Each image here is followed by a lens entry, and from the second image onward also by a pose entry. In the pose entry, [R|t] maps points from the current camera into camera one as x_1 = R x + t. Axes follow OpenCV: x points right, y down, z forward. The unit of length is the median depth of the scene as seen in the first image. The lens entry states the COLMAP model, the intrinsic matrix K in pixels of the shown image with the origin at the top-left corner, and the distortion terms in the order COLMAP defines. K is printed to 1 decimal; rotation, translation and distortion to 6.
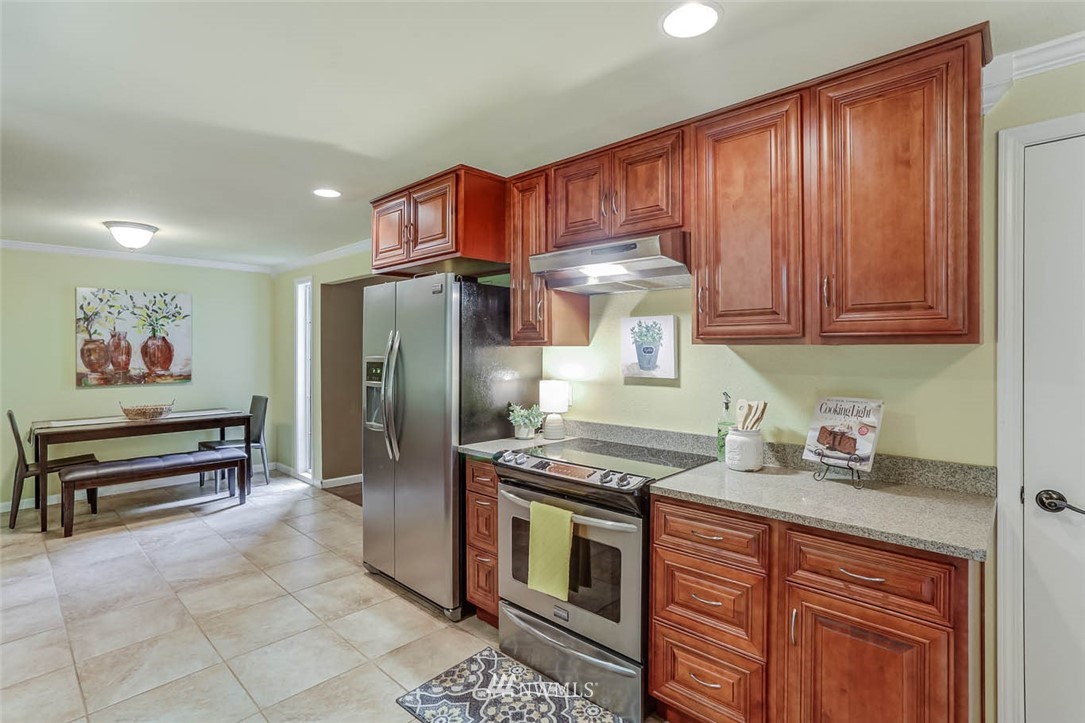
lens RADIAL K [[529.5, 0, 538.7], [0, 529.5, 350.7], [0, 0, 1]] dist [-0.057704, 0.034973]
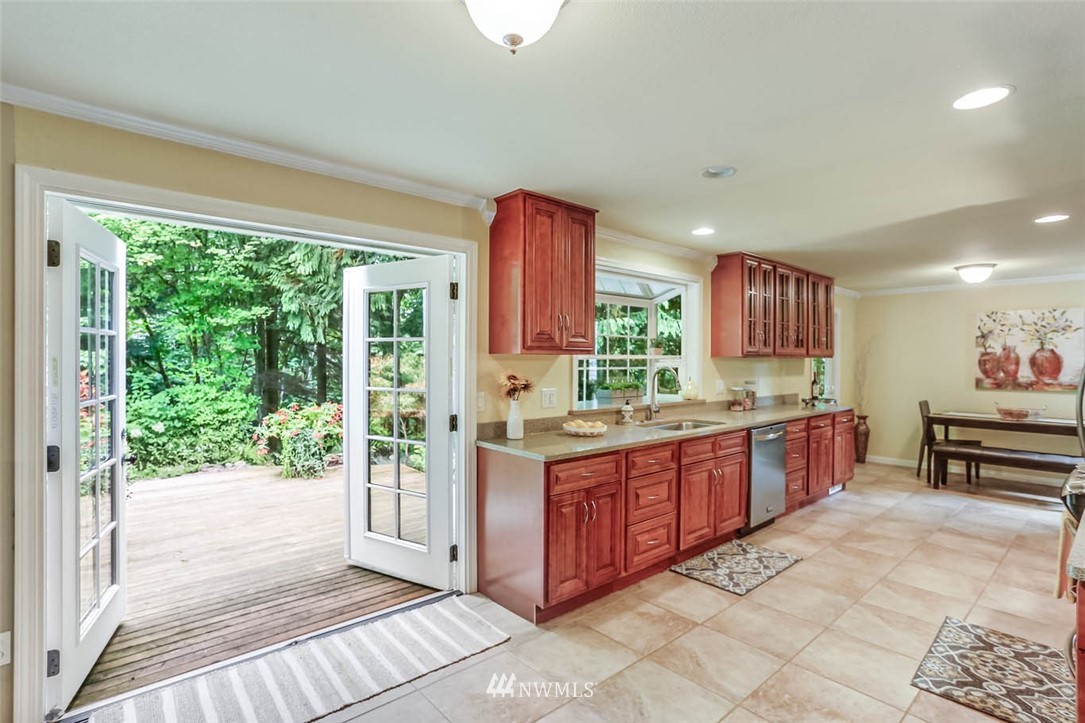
lens RADIAL K [[527.5, 0, 542.5], [0, 527.5, 361.5], [0, 0, 1]] dist [-0.038804, 0.019785]
pose [[-0.082996, 0.009356, -0.996506, 0.757828], [-0.008827, 0.999910, 0.010123, -0.003326], [0.996511, 0.009636, -0.082906, 0.026494]]
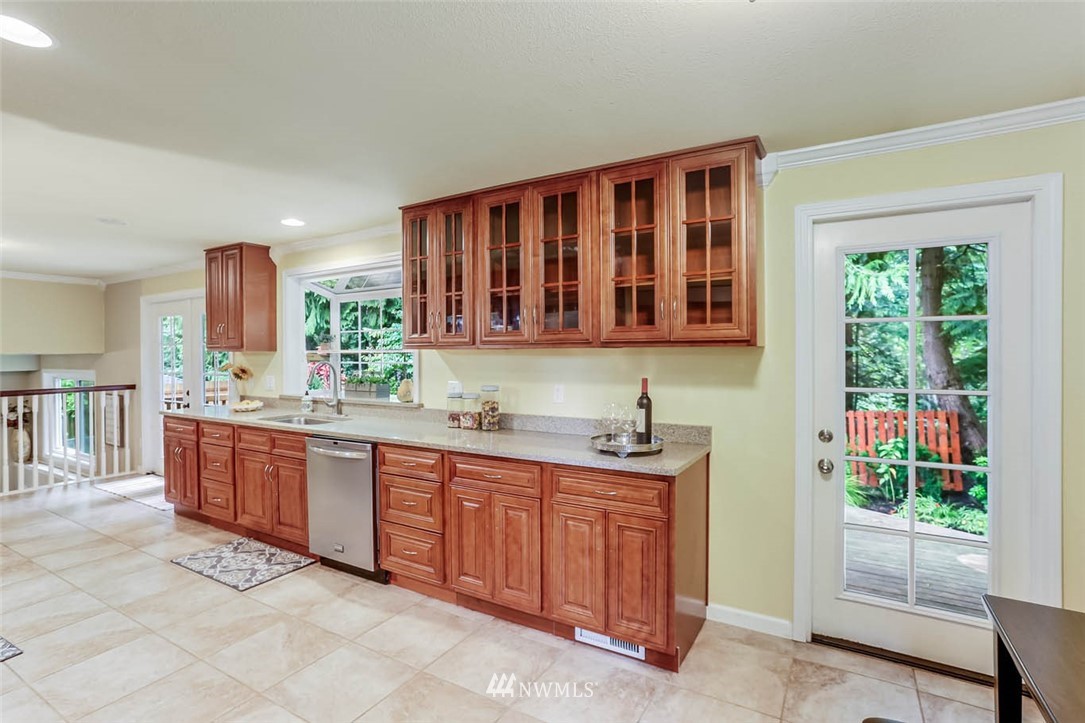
lens RADIAL K [[524.7, 0, 539.0], [0, 524.7, 357.1], [0, 0, 1]] dist [-0.059233, 0.034543]
pose [[-0.974991, 0.012427, -0.221897, -0.760094], [0.009675, 0.999862, 0.013486, -0.002525], [0.222034, 0.011001, -0.974977, 1.548001]]
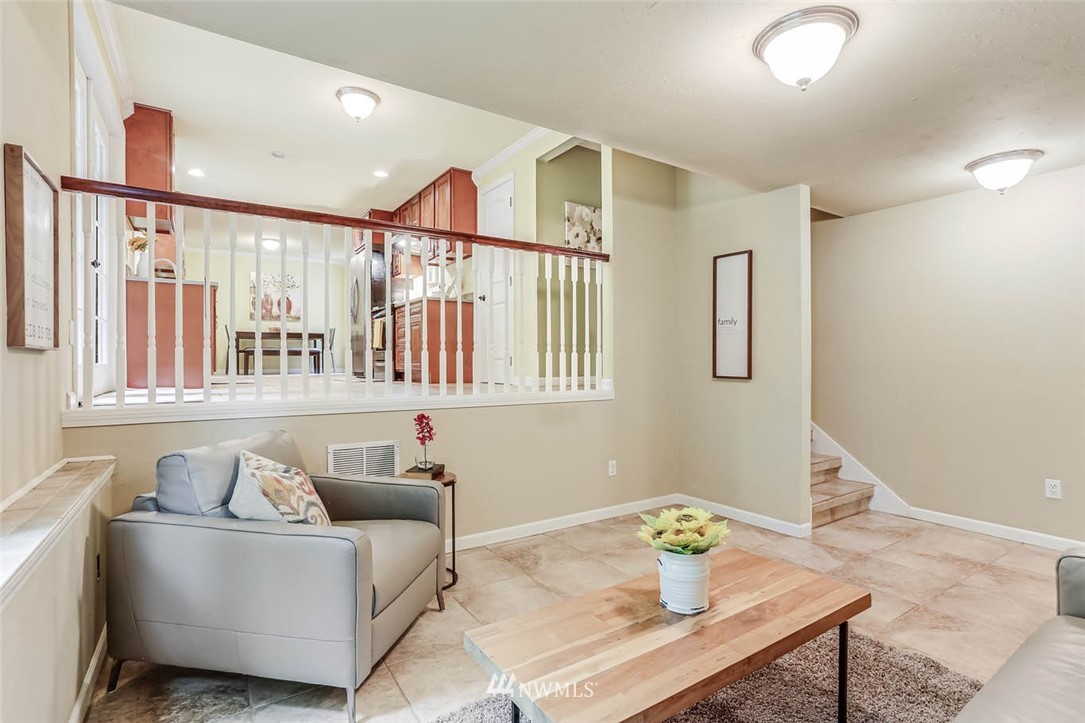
lens RADIAL K [[524.7, 0, 539.0], [0, 524.7, 357.1], [0, 0, 1]] dist [-0.059233, 0.034543]
pose [[0.974552, -0.001513, -0.224157, 1.086929], [-0.000153, 0.999973, -0.007414, 0.359858], [0.224162, 0.007260, 0.974525, -1.179152]]
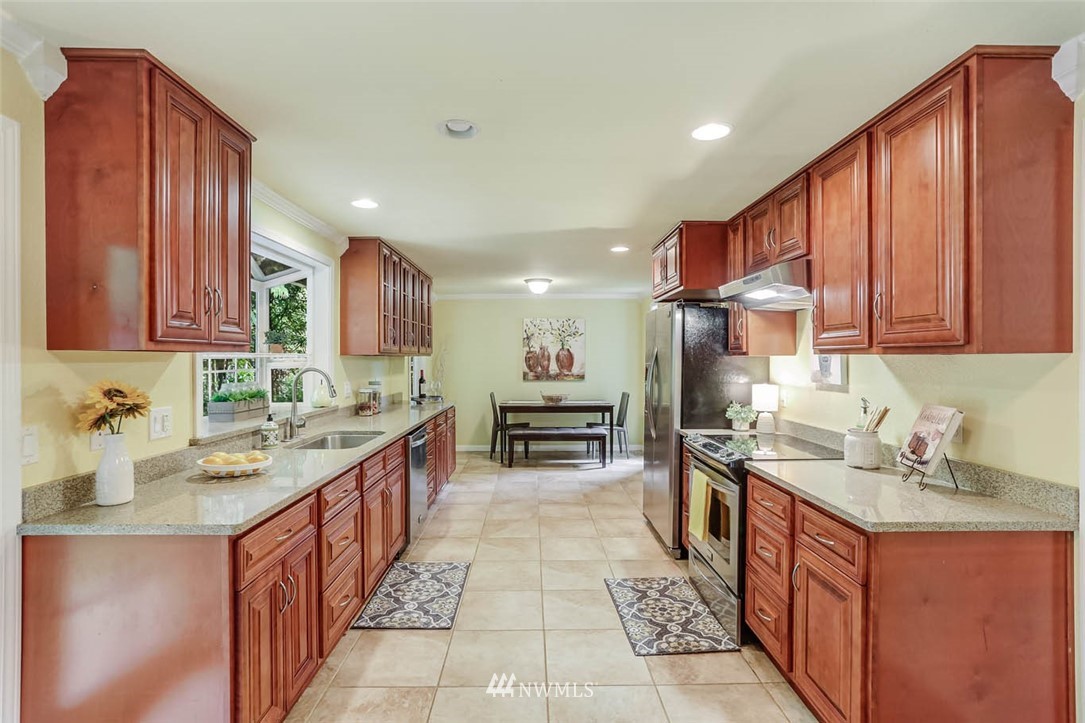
lens RADIAL K [[524.7, 0, 539.0], [0, 524.7, 357.1], [0, 0, 1]] dist [-0.059233, 0.034543]
pose [[0.700581, 0.001856, -0.713571, 0.462748], [-0.004425, 0.999989, -0.001743, -0.000381], [0.713559, 0.004378, 0.700581, -0.166109]]
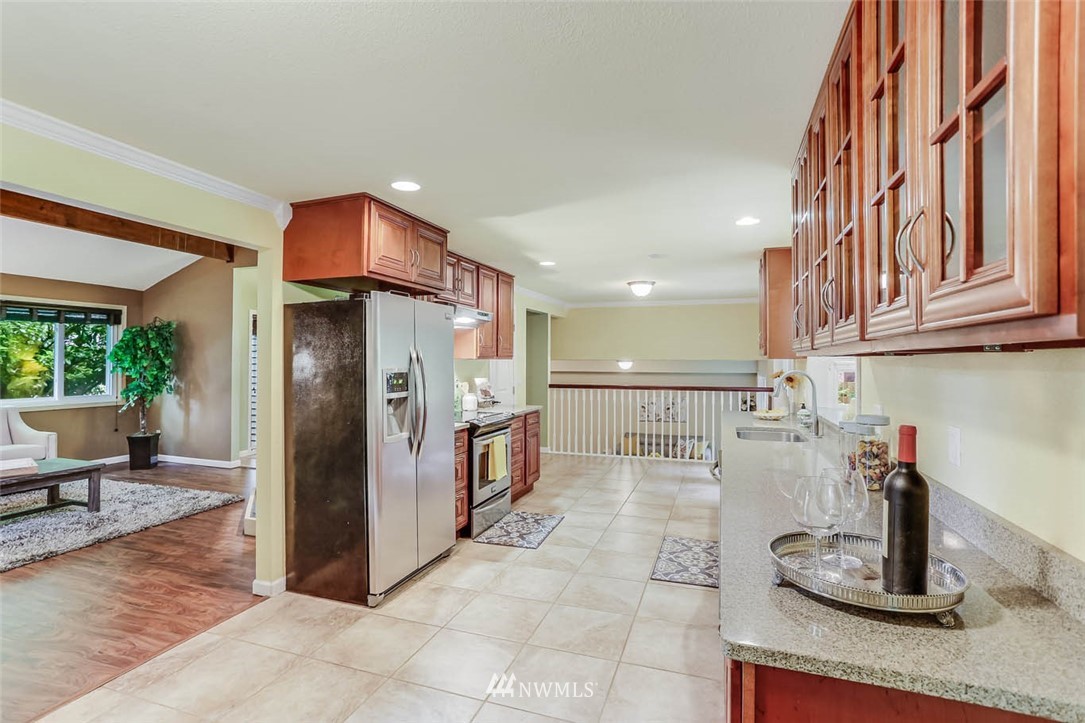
lens RADIAL K [[524.7, 0, 539.0], [0, 524.7, 357.1], [0, 0, 1]] dist [-0.059233, 0.034543]
pose [[-0.411478, 0.007139, 0.911392, -1.288642], [0.000118, 0.999970, -0.007779, 0.000294], [-0.911420, -0.003094, -0.411466, 1.140600]]
